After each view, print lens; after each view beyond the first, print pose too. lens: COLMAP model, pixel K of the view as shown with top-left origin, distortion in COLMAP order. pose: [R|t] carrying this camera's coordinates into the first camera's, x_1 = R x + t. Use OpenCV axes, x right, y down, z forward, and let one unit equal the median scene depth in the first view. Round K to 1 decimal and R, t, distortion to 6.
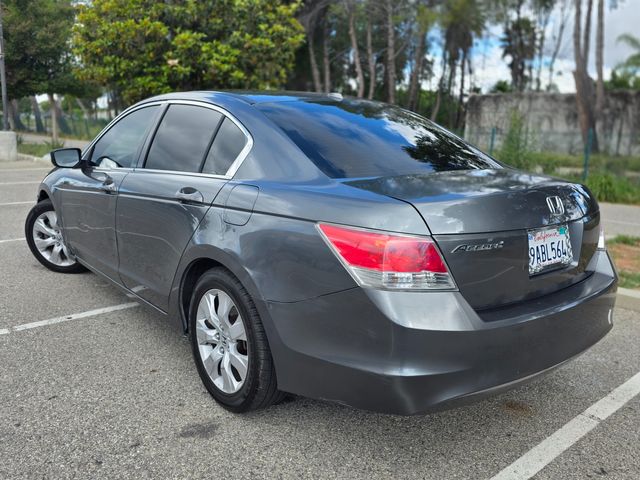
lens RADIAL K [[543.6, 0, 320.0], [0, 543.6, 240.0], [0, 0, 1]] dist [0.086596, -0.147586]
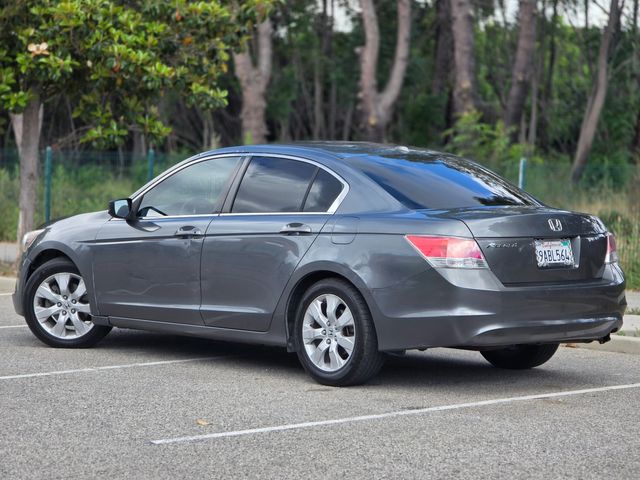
lens RADIAL K [[2177.7, 0, 320.0], [0, 2177.7, 240.0], [0, 0, 1]] dist [0.254795, 1.402773]
pose [[0.998189, -0.013216, 0.058680, -0.125501], [0.022498, 0.986785, -0.160463, 0.200053], [-0.055784, 0.161493, 0.985296, -1.054999]]
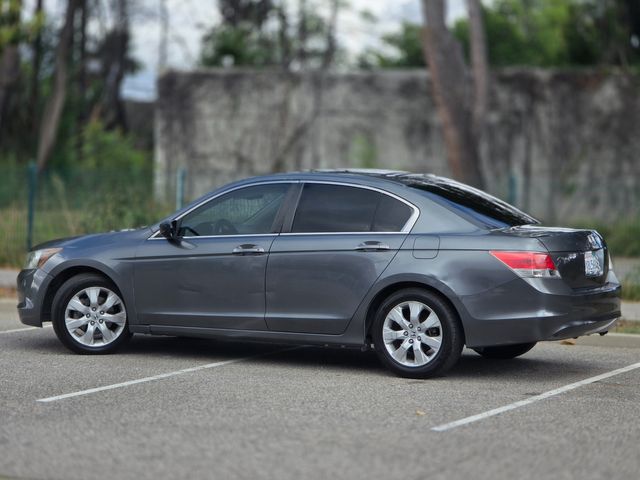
lens RADIAL K [[2177.7, 0, 320.0], [0, 2177.7, 240.0], [0, 0, 1]] dist [0.254795, 1.402773]
pose [[0.912170, -0.030160, 0.408701, -0.737383], [0.092159, 0.986840, -0.132865, 0.179410], [-0.399316, 0.158861, 0.902945, -1.143390]]
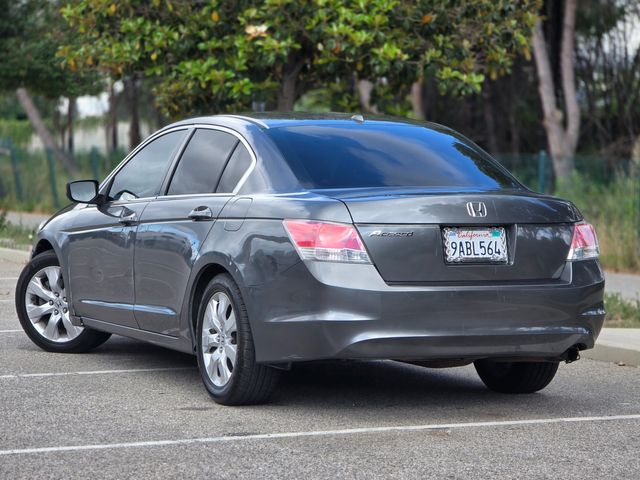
lens RADIAL K [[2177.7, 0, 320.0], [0, 2177.7, 240.0], [0, 0, 1]] dist [0.254795, 1.402773]
pose [[0.965937, 0.000577, -0.258777, 0.281658], [-0.045375, 0.984883, -0.167174, 0.174226], [0.254769, 0.173222, 0.951361, -0.774163]]
